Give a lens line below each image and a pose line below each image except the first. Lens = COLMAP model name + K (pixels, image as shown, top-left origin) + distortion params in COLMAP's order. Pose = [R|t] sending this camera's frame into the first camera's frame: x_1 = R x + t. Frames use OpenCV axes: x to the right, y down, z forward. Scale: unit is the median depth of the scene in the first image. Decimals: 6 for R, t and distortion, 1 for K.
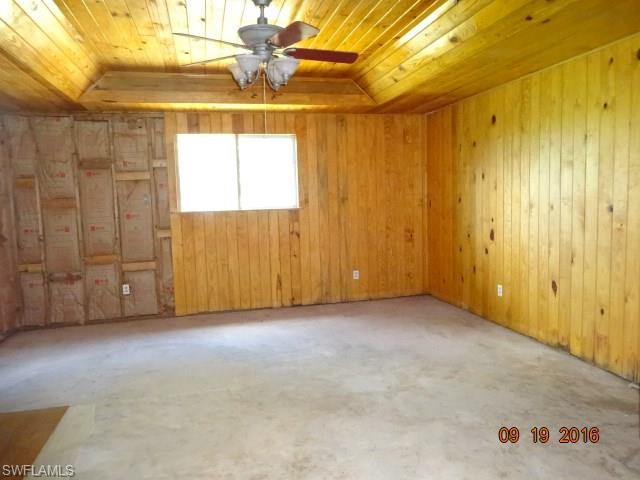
lens RADIAL K [[479.0, 0, 320.1], [0, 479.0, 240.8], [0, 0, 1]] dist [0.000348, 0.005670]
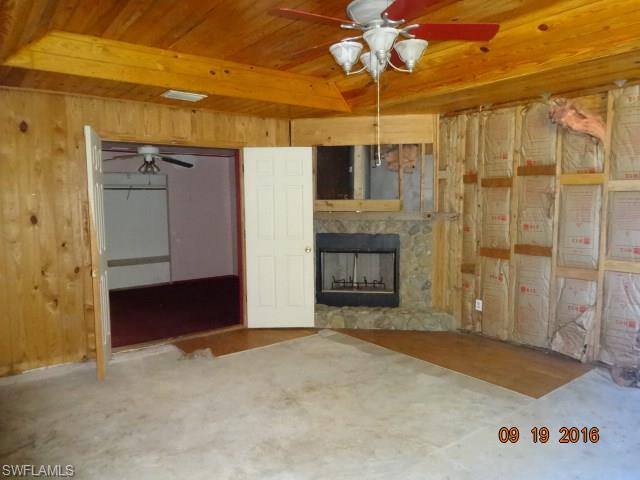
lens RADIAL K [[479.0, 0, 320.3], [0, 479.0, 241.1], [0, 0, 1]] dist [0.000348, 0.005670]
pose [[-0.915390, 0.071881, -0.396099, 0.303594], [-0.003095, 0.982644, 0.185475, -0.189165], [0.402557, 0.171008, -0.899280, 1.681263]]
